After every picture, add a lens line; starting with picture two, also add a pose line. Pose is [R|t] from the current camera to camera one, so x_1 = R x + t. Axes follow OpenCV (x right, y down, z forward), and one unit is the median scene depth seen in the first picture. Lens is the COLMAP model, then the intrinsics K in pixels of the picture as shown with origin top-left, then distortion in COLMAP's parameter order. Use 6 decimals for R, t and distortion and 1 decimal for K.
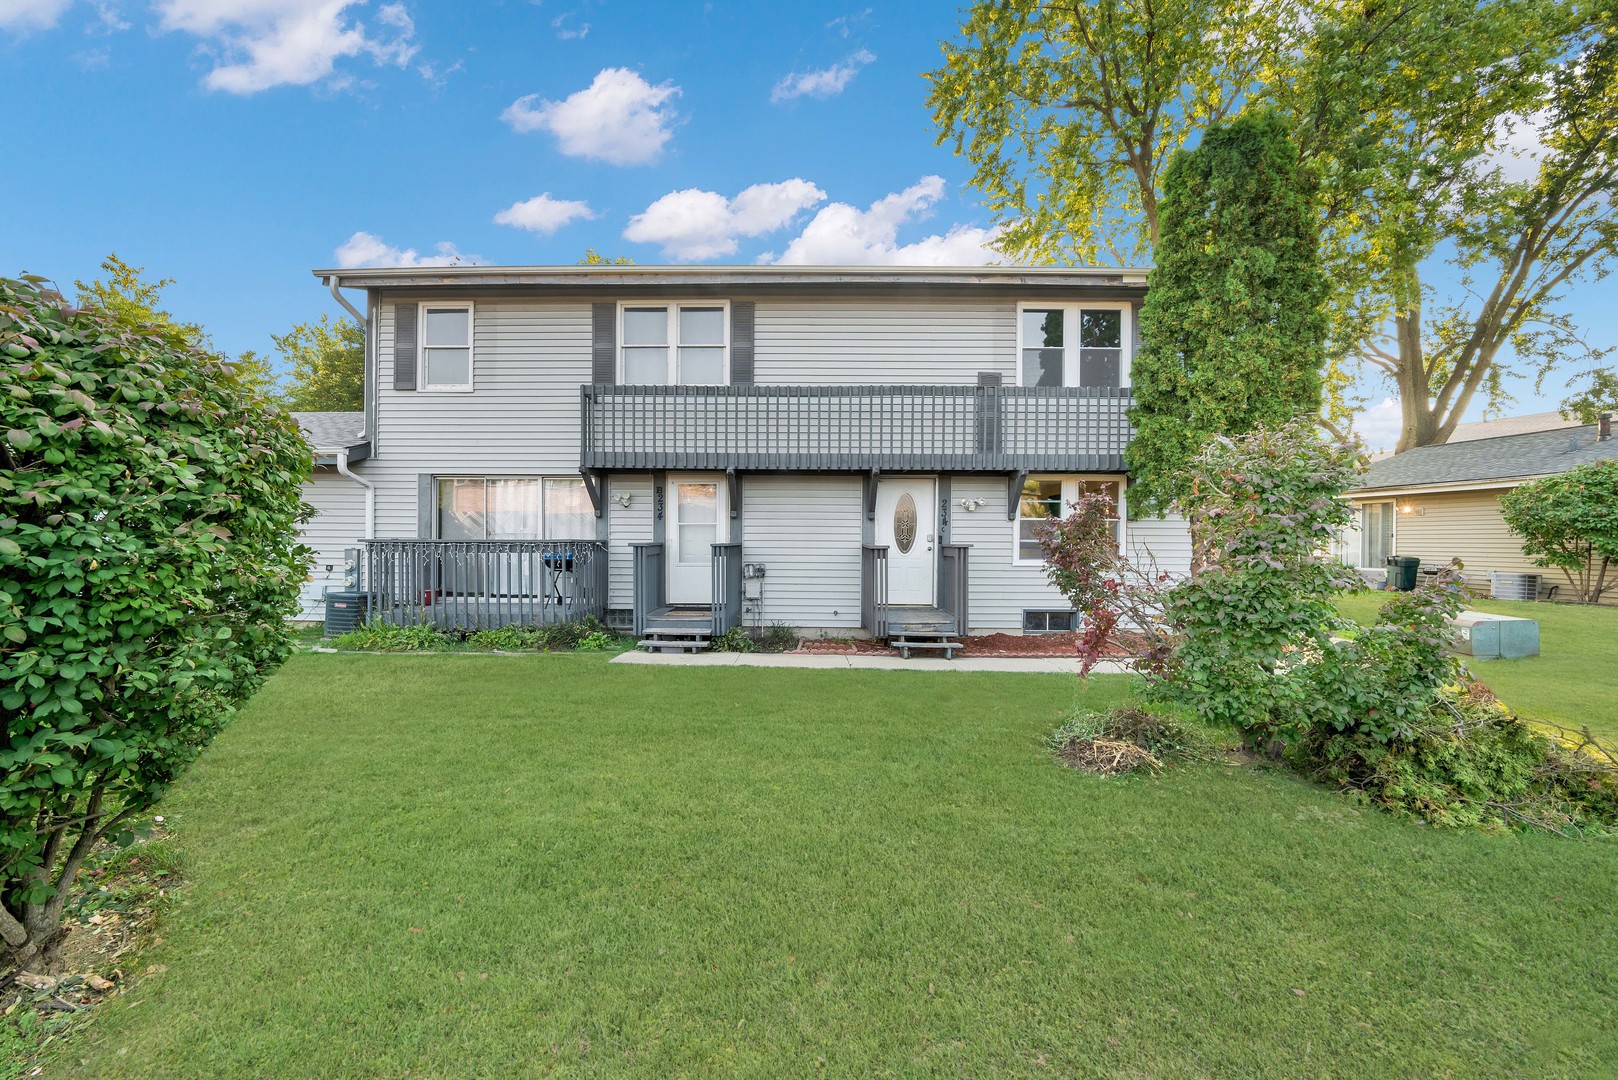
lens RADIAL K [[573.3, 0, 806.6], [0, 573.3, 528.4], [0, 0, 1]] dist [-0.022129, -0.000081]
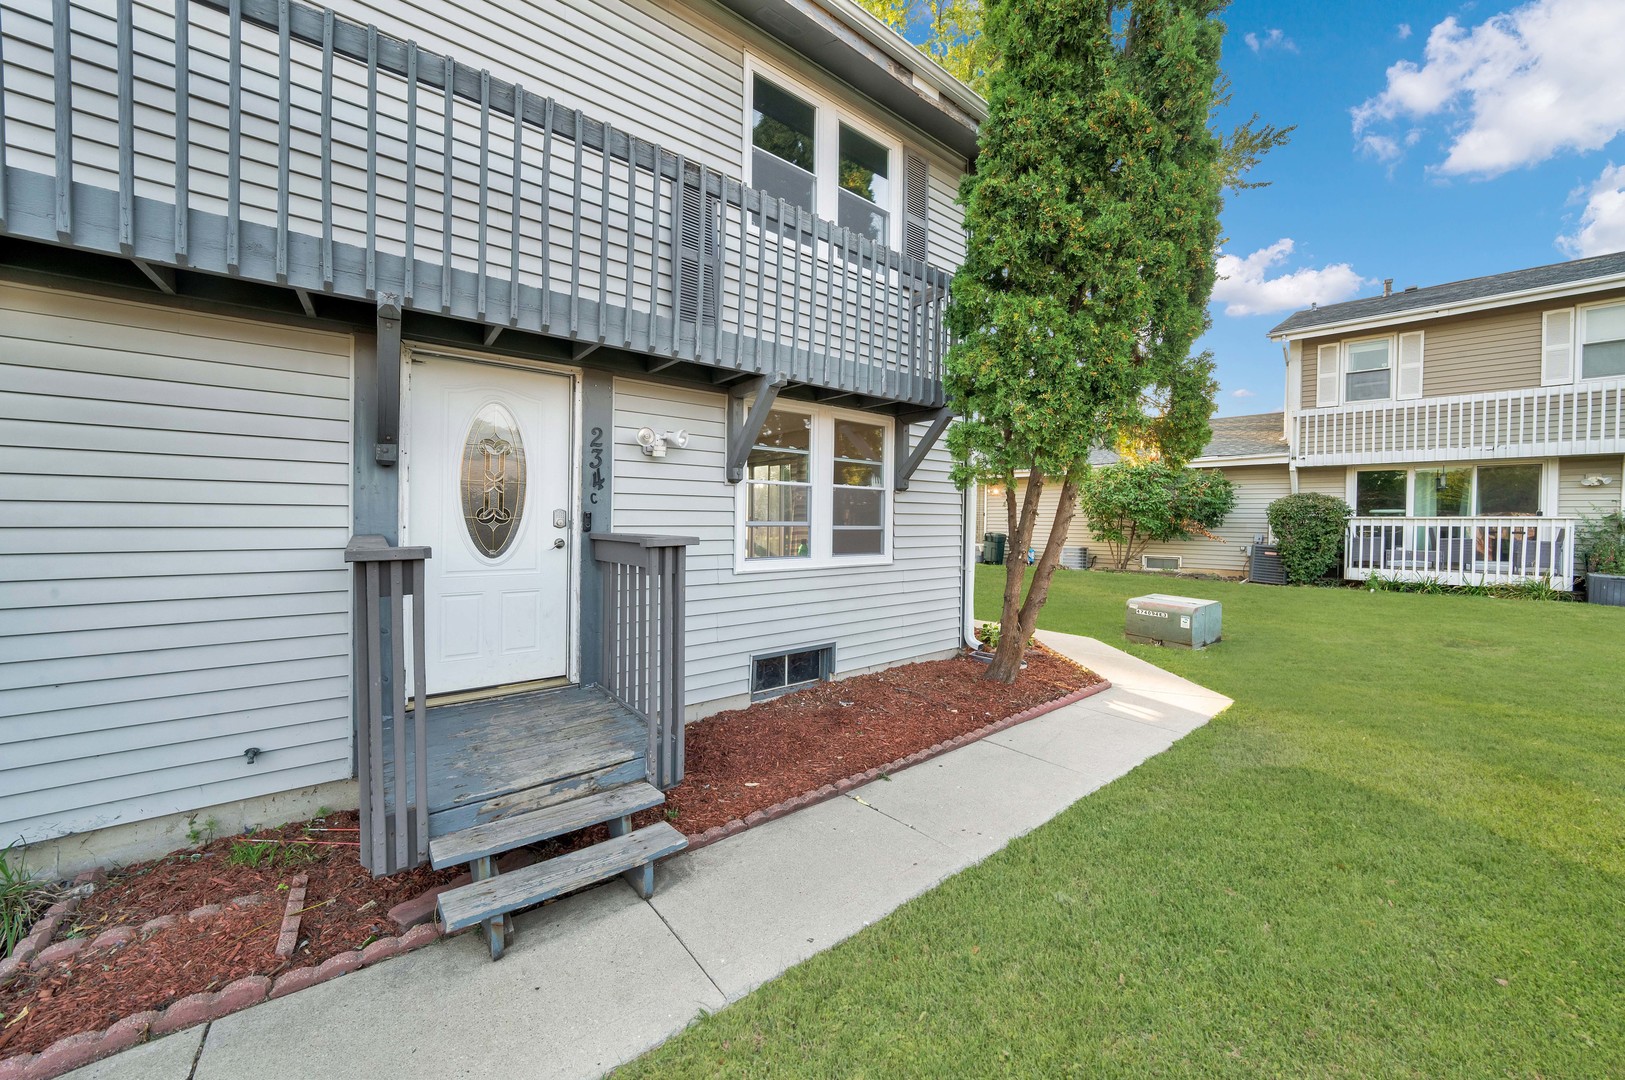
lens RADIAL K [[575.7, 0, 810.0], [0, 575.7, 528.3], [0, 0, 1]] dist [-0.022129, -0.000081]
pose [[0.786810, -0.010186, 0.617111, 0.102457], [-0.016815, 0.999139, 0.037931, 0.005650], [-0.616966, -0.040221, 0.785961, 0.567845]]
